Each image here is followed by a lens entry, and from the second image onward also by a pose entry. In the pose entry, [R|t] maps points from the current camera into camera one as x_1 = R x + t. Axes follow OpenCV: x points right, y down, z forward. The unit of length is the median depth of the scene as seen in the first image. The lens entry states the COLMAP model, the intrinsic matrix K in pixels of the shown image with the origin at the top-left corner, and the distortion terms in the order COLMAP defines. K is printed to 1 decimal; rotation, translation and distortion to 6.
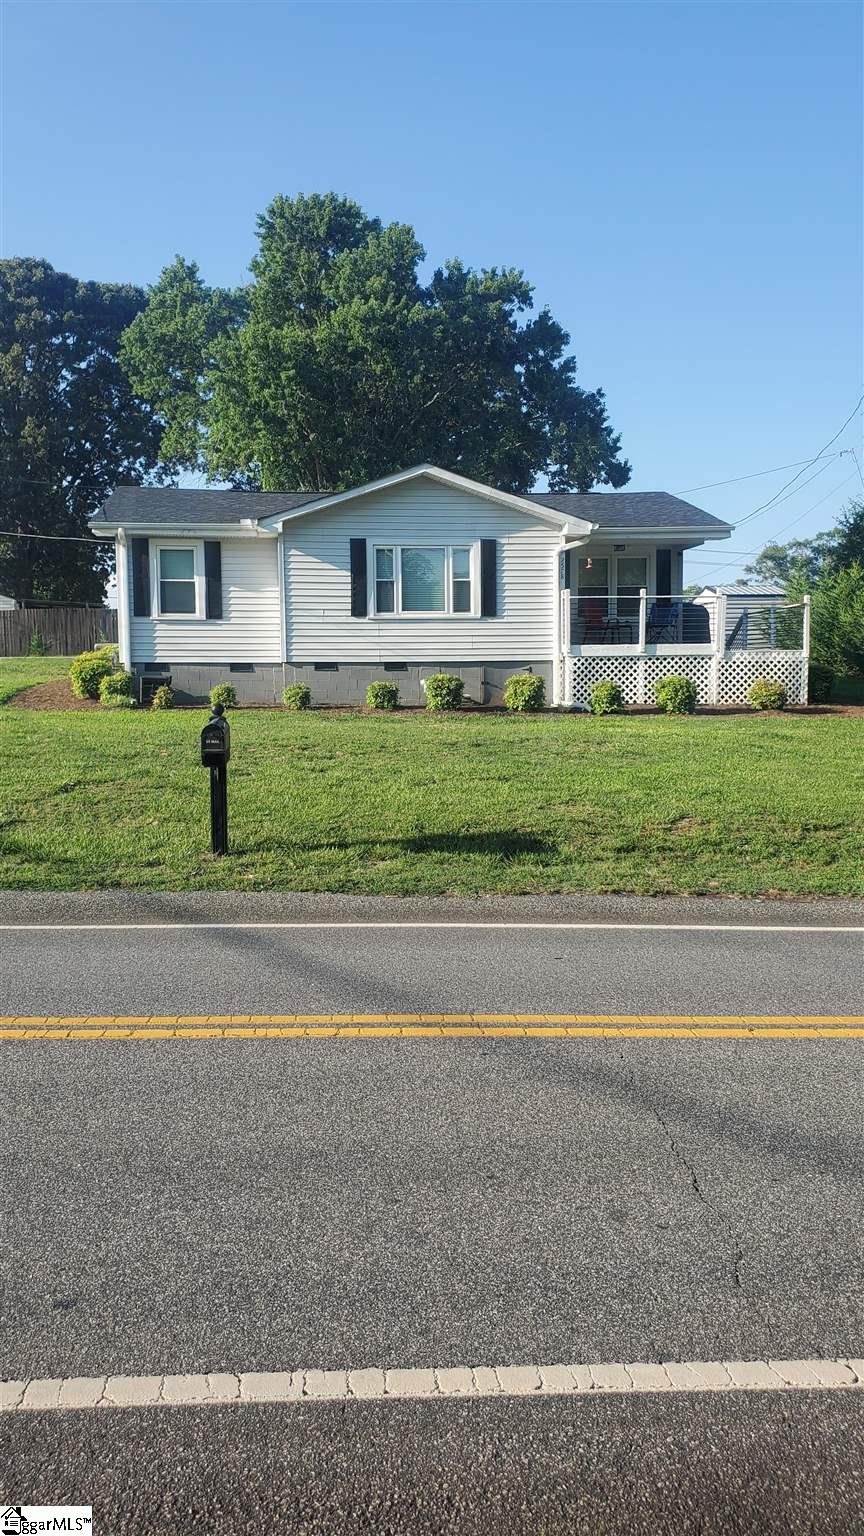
lens RADIAL K [[1206.8, 0, 432.0], [0, 1206.8, 768.0], [0, 0, 1]] dist [0.231901, -0.001578]
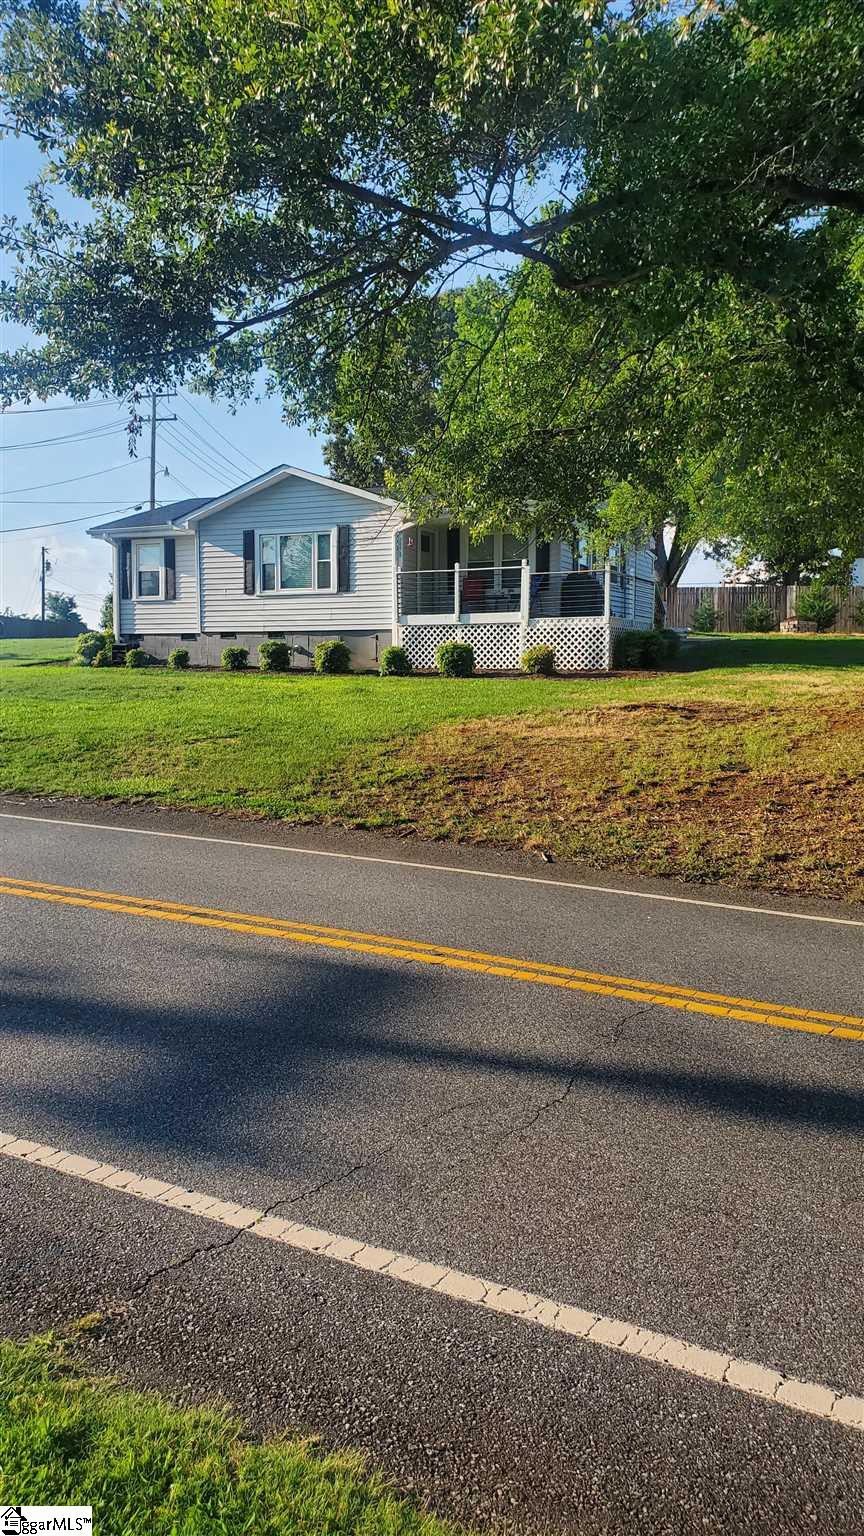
lens RADIAL K [[1206.8, 0, 432.0], [0, 1206.8, 768.0], [0, 0, 1]] dist [0.231901, -0.001578]
pose [[0.835311, 0.049870, -0.547511, 0.766996], [-0.032178, 0.998605, 0.041865, -0.007325], [0.548835, -0.017352, 0.835750, 0.068578]]
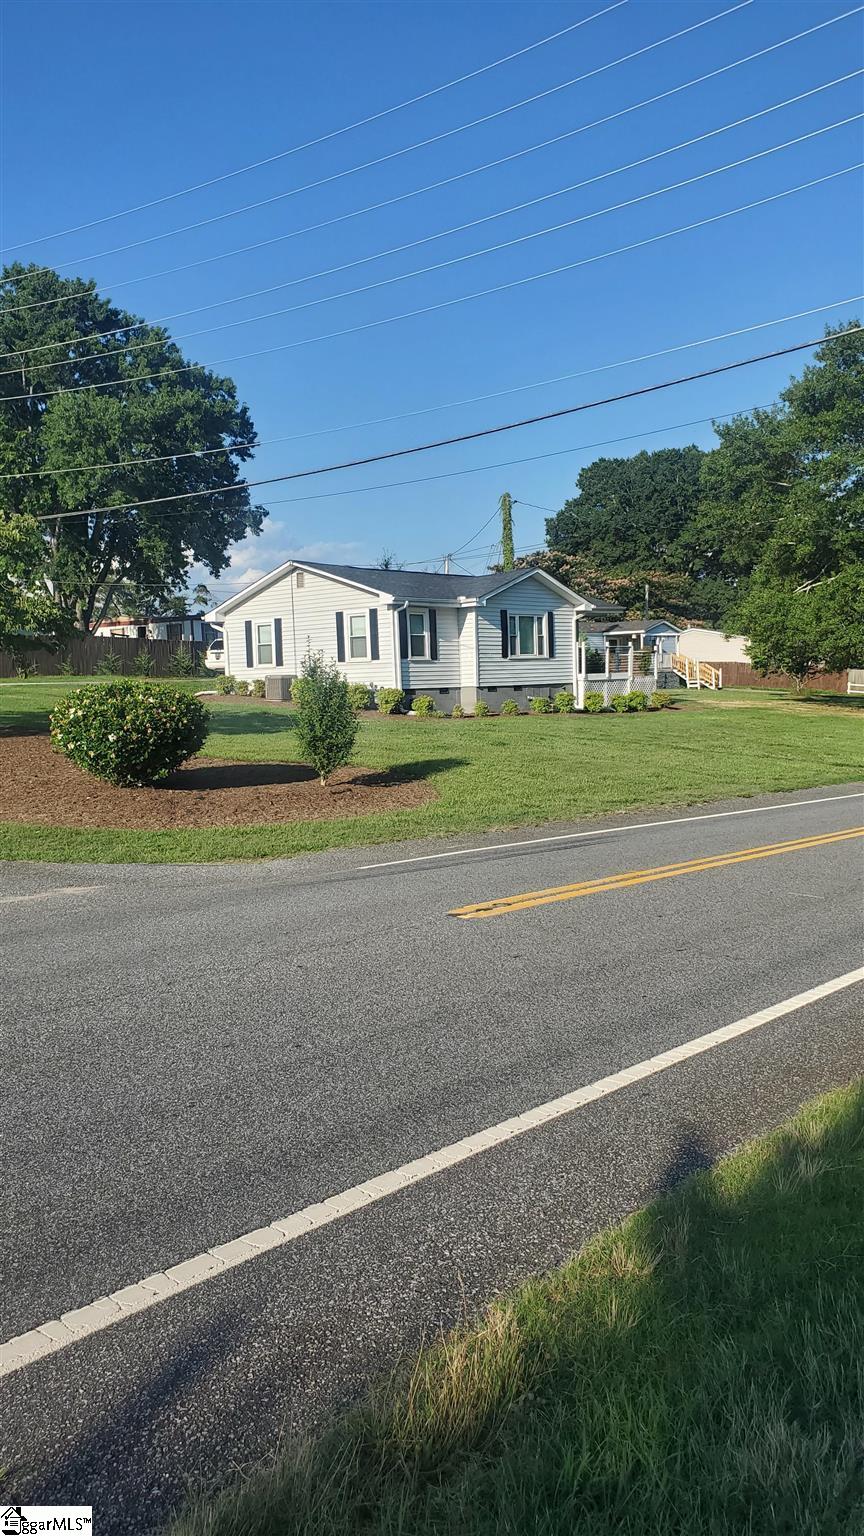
lens RADIAL K [[1206.8, 0, 432.0], [0, 1206.8, 768.0], [0, 0, 1]] dist [0.231901, -0.001578]
pose [[0.736212, -0.060618, 0.674030, -1.216990], [0.065961, 0.997666, 0.017677, -0.012462], [-0.673529, 0.031446, 0.738492, -0.123065]]
